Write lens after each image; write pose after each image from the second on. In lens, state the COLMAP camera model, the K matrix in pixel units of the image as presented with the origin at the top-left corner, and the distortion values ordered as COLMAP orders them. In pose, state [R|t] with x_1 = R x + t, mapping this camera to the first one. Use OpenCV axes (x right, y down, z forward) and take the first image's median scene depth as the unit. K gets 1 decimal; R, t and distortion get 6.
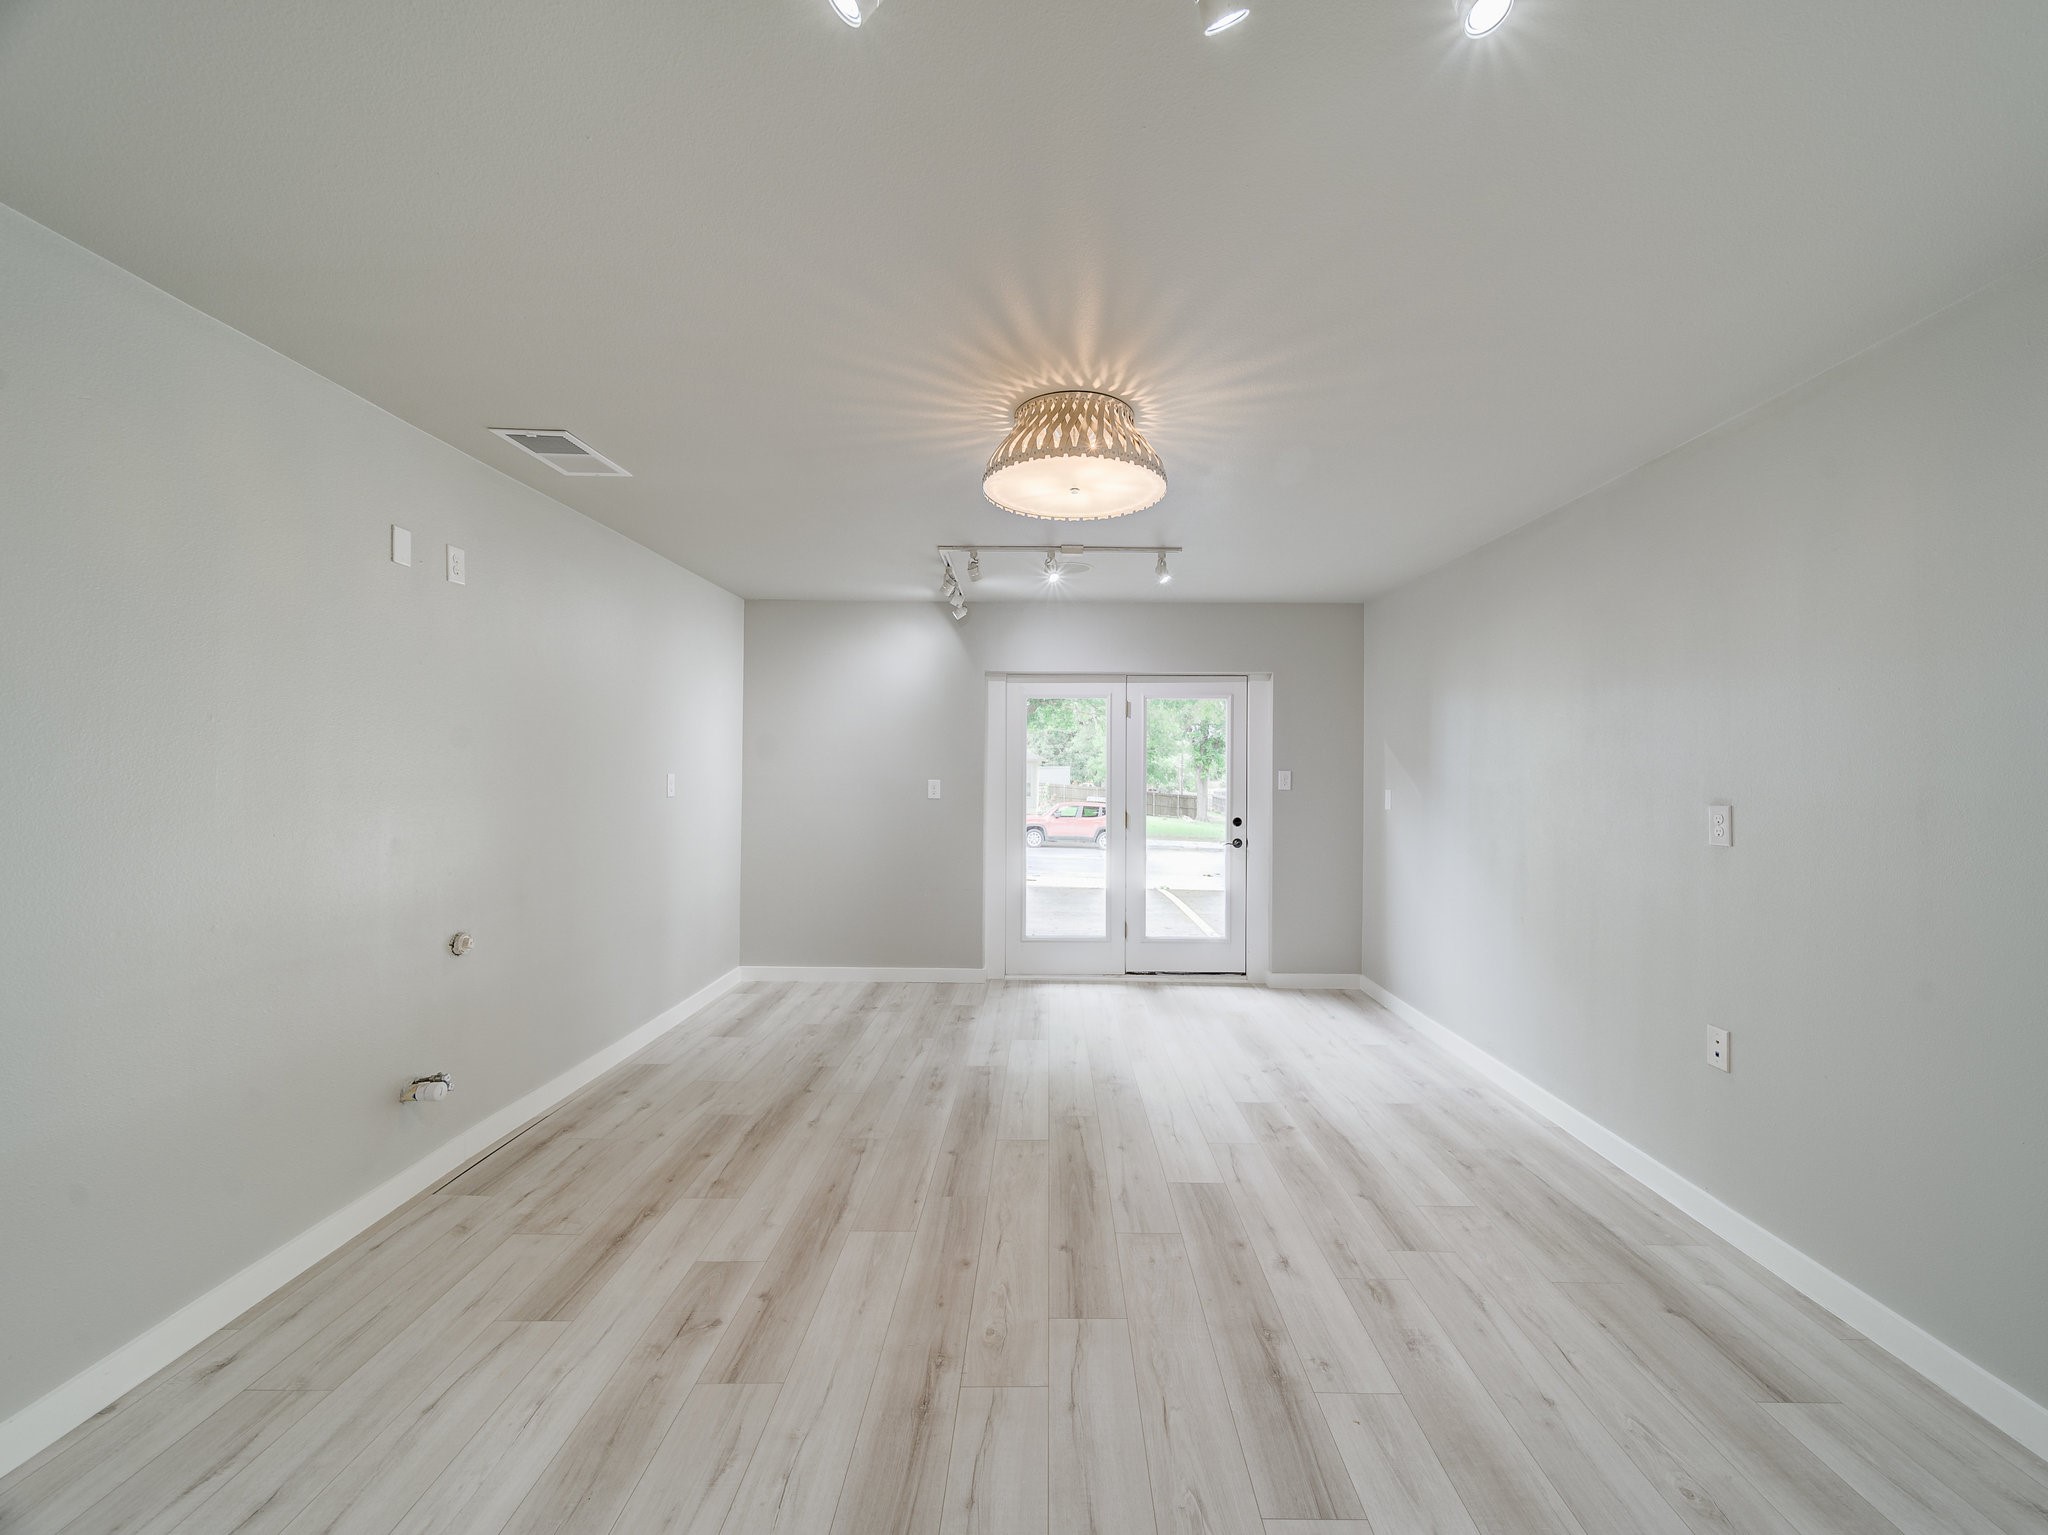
lens RADIAL K [[805.6, 0, 1030.2], [0, 805.6, 767.3], [0, 0, 1]] dist [-0.002051, -0.000690]
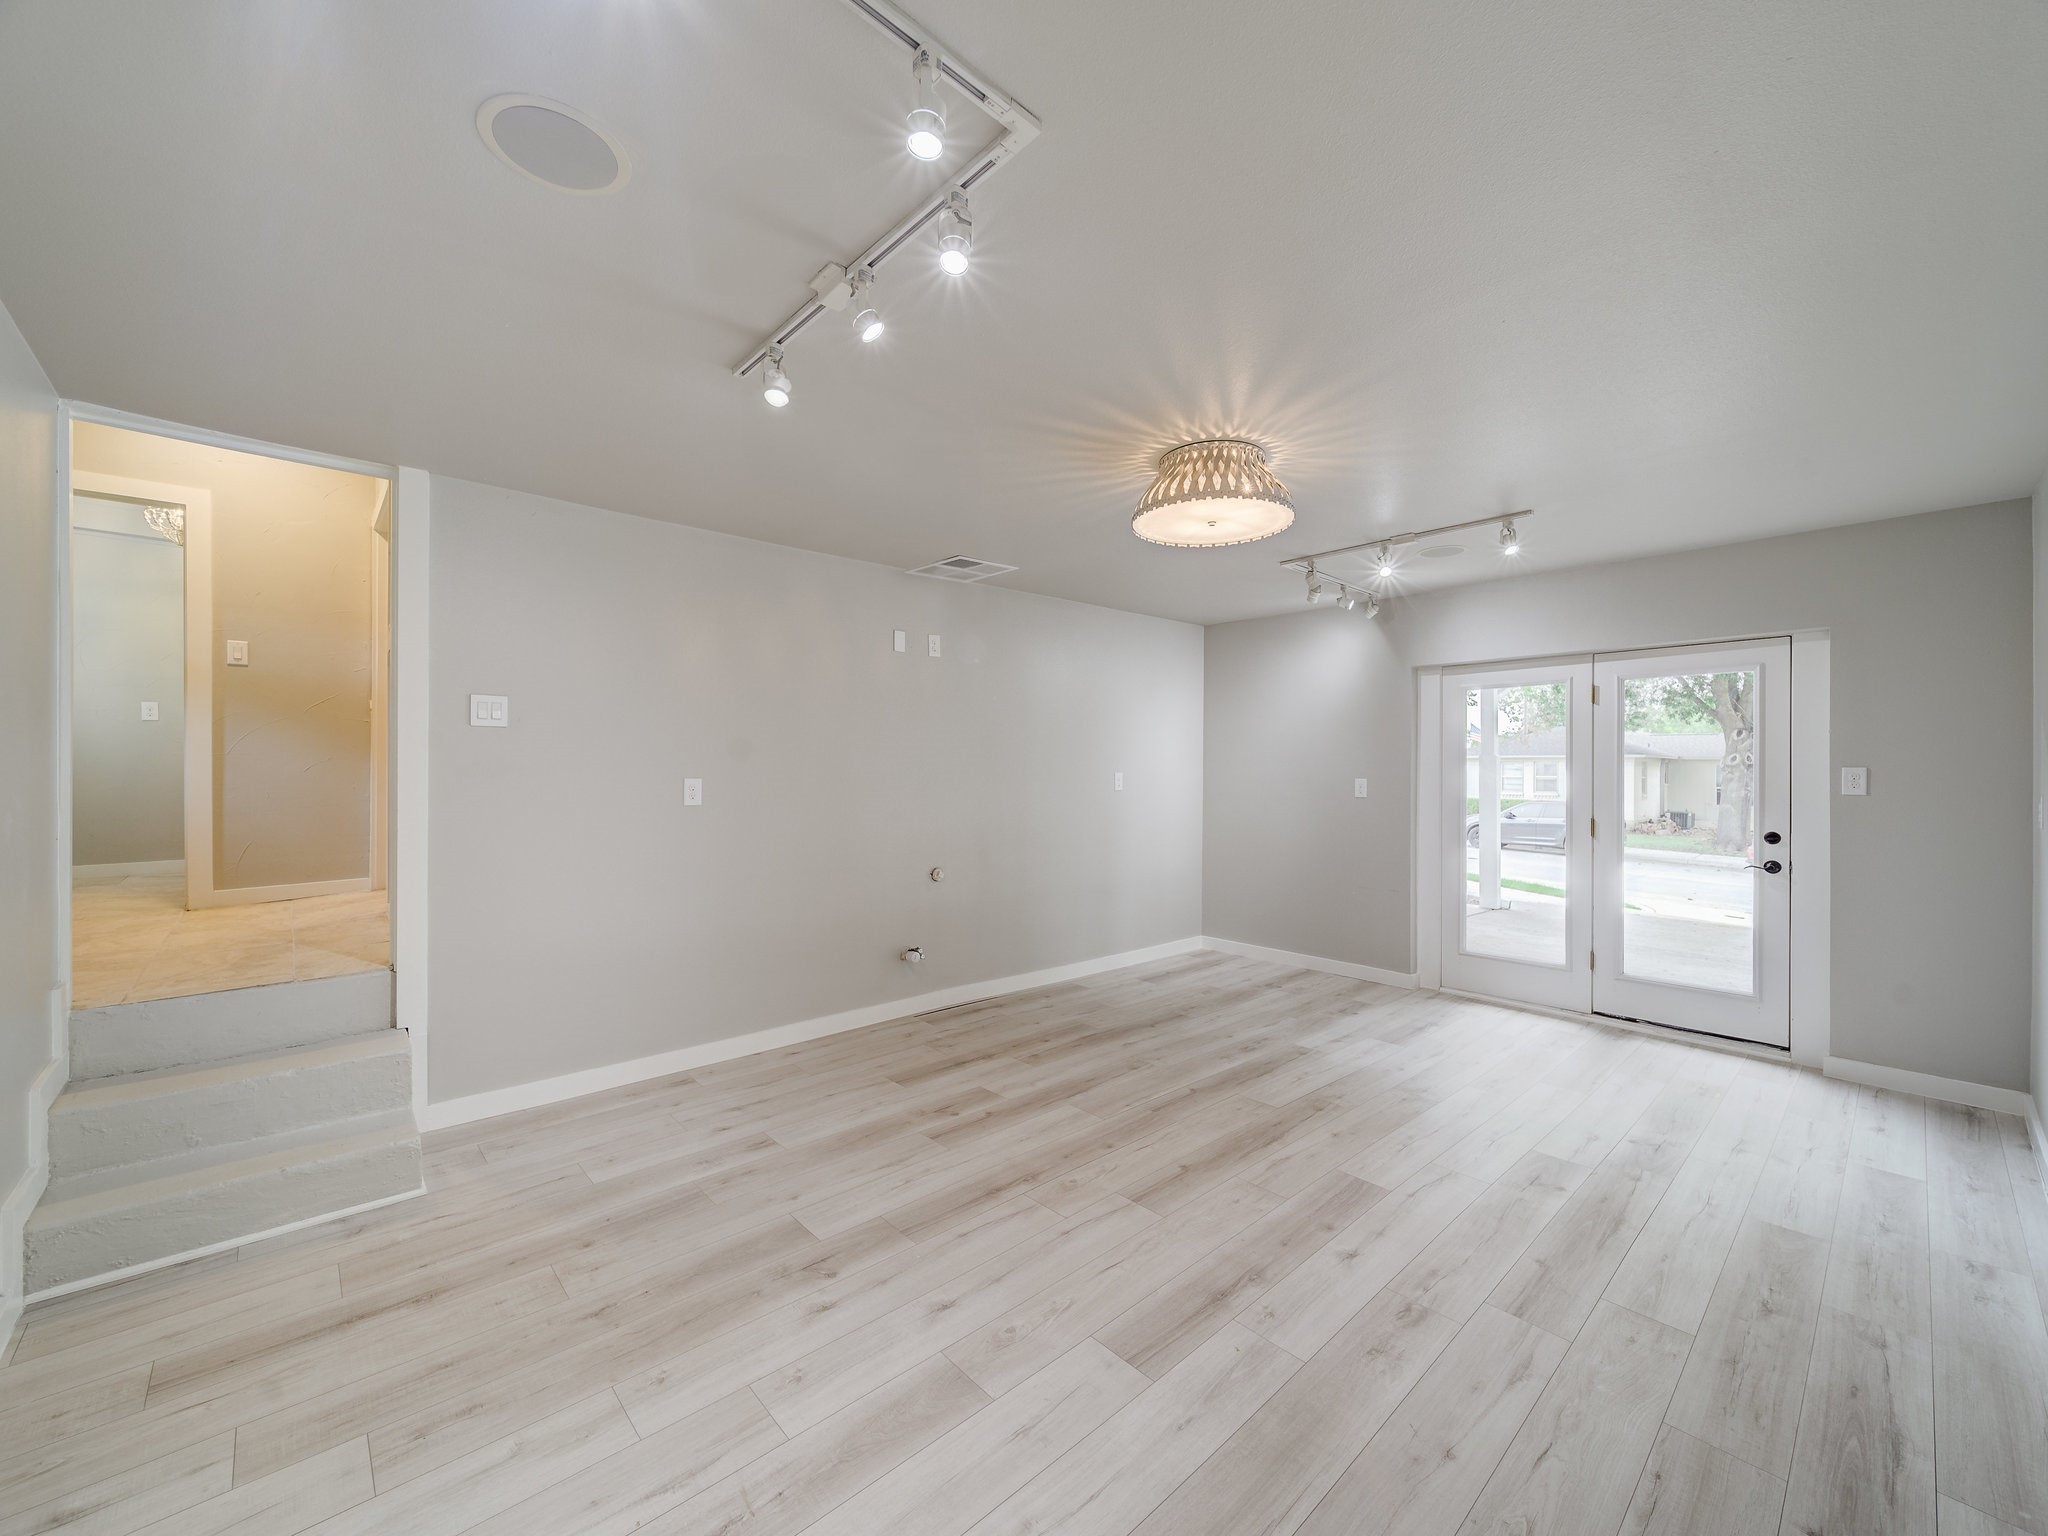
lens RADIAL K [[805.6, 0, 1030.1], [0, 805.6, 772.3], [0, 0, 1]] dist [-0.002051, -0.000690]
pose [[0.674957, -0.002820, -0.737852, 0.460002], [0.004455, 0.999990, 0.000254, 0.007087], [0.737844, -0.003458, 0.674963, 0.017811]]
